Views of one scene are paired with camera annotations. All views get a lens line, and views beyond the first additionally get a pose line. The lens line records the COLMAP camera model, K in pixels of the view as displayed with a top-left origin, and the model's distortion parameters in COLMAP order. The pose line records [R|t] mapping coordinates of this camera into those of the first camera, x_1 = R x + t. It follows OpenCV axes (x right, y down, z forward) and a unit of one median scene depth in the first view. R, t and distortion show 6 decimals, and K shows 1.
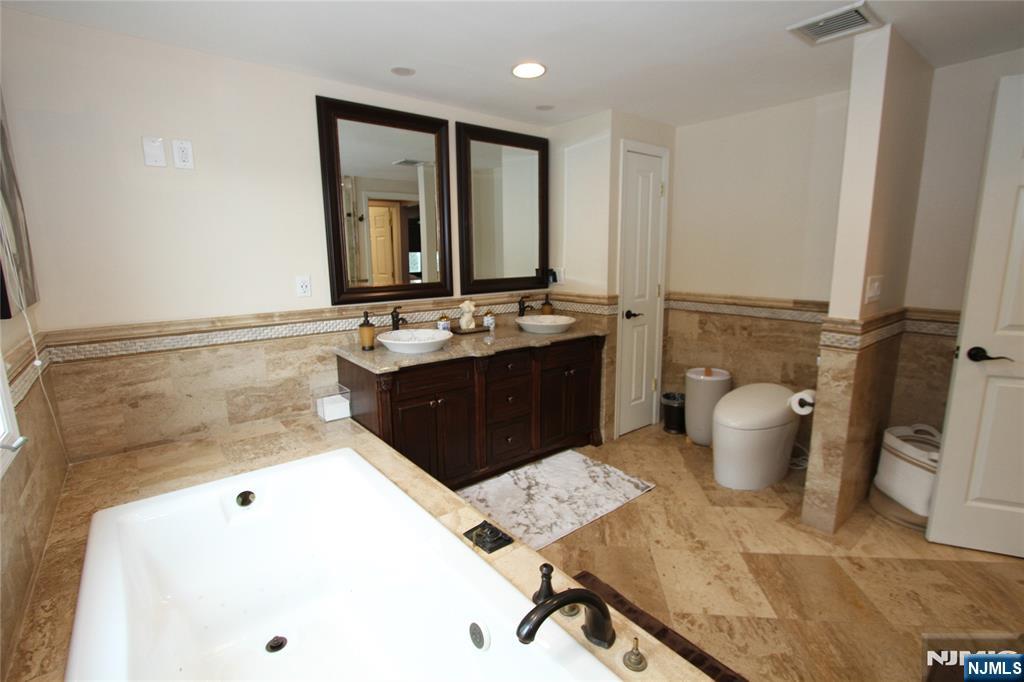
lens RADIAL K [[472.2, 0, 517.1], [0, 472.2, 341.4], [0, 0, 1]] dist [-0.021272, 0.003333]
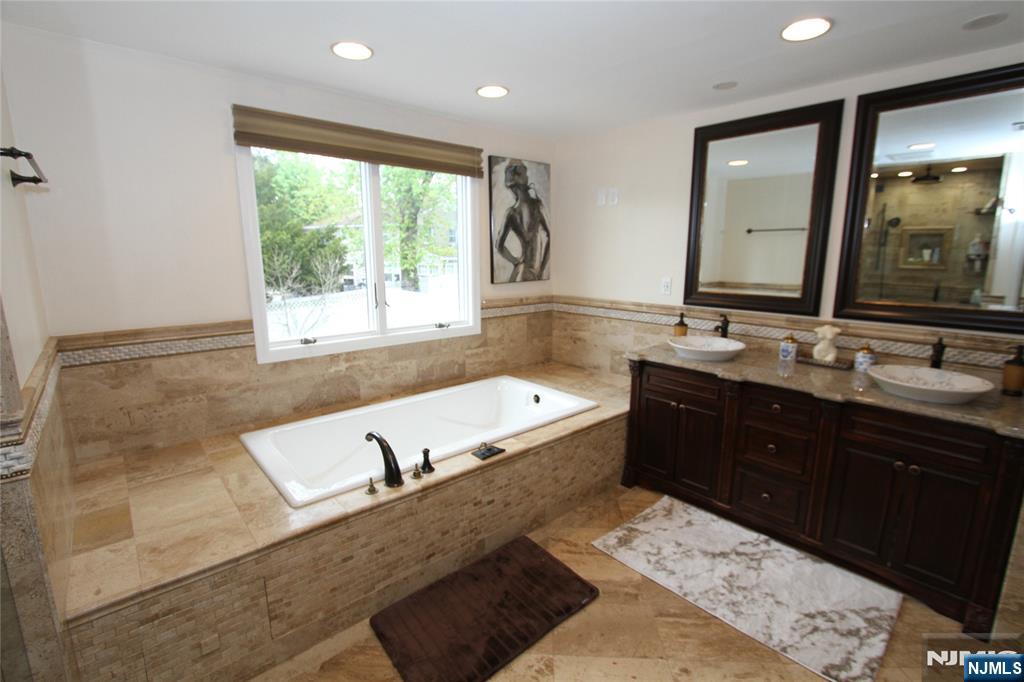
lens RADIAL K [[472.2, 0, 509.5], [0, 472.2, 341.9], [0, 0, 1]] dist [-0.021272, 0.003333]
pose [[0.033731, 0.194874, -0.980248, 0.800693], [-0.186328, 0.964836, 0.185399, -0.129317], [0.981908, 0.176394, 0.068856, 0.531233]]
